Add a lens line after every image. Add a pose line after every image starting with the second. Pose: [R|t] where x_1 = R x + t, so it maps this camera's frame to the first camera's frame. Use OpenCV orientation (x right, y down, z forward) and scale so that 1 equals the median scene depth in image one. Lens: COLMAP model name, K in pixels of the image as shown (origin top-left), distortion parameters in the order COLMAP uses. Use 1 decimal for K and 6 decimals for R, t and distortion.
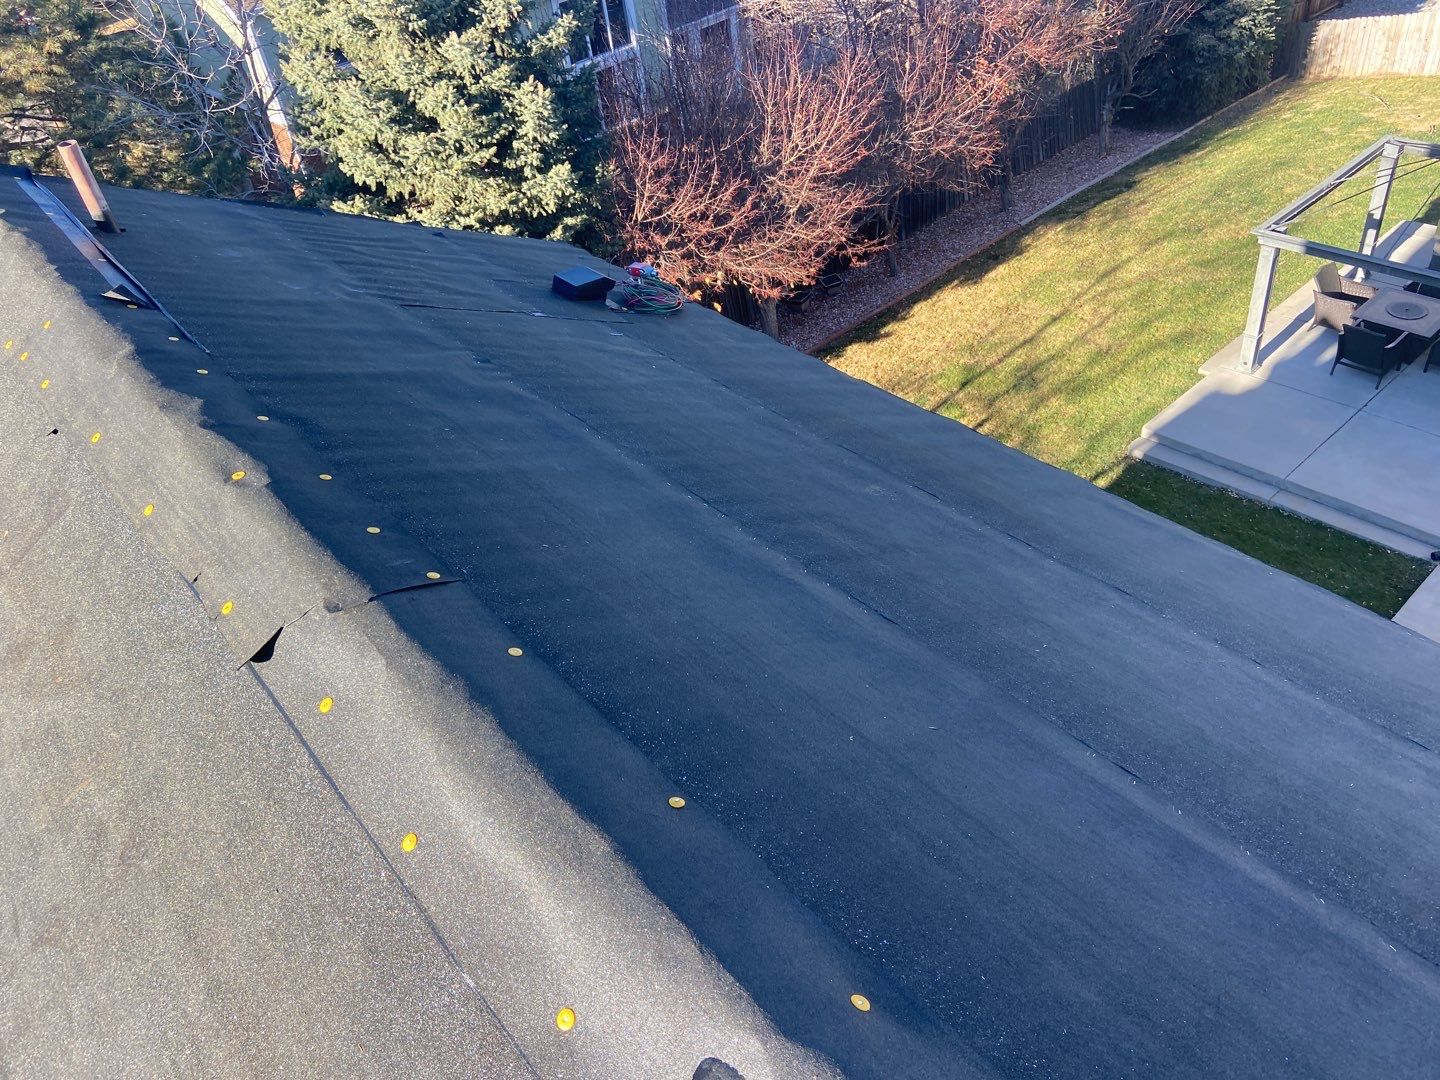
lens RADIAL K [[1087.0, 0, 715.4], [0, 1087.0, 540.3], [0, 0, 1]] dist [0.142204, -0.172544]
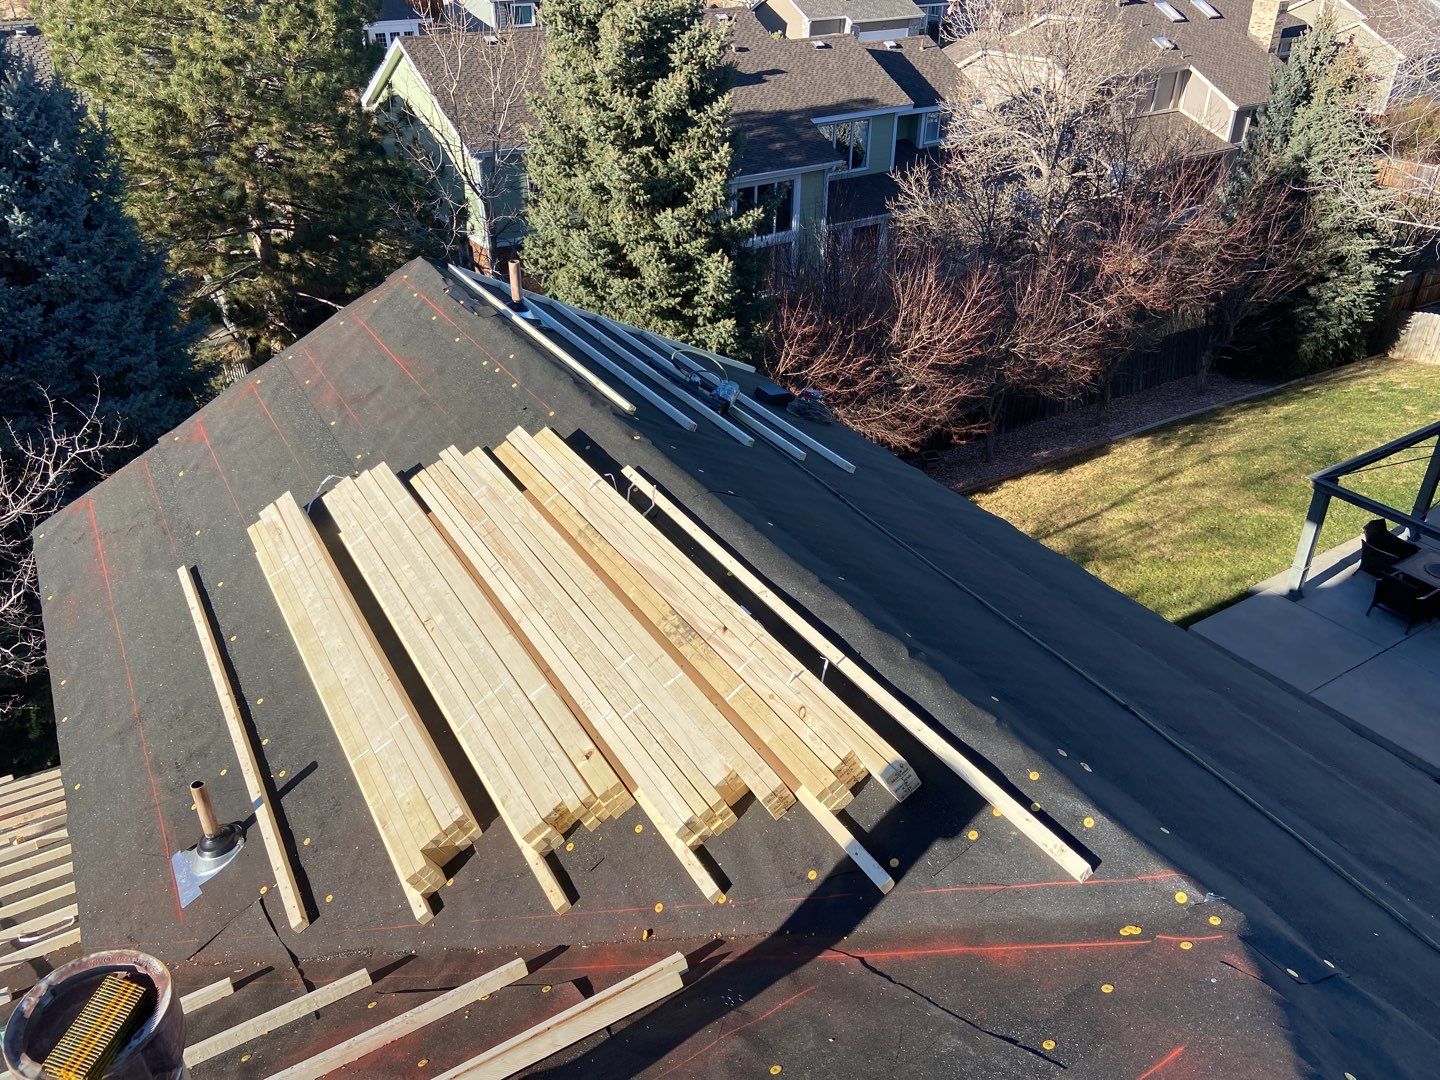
lens RADIAL K [[1087.0, 0, 715.4], [0, 1087.0, 540.3], [0, 0, 1]] dist [0.142204, -0.172544]
pose [[0.979552, 0.185910, -0.076905, -0.014309], [-0.194858, 0.971818, -0.132663, 0.062074], [0.050075, 0.144936, 0.988173, -0.164466]]
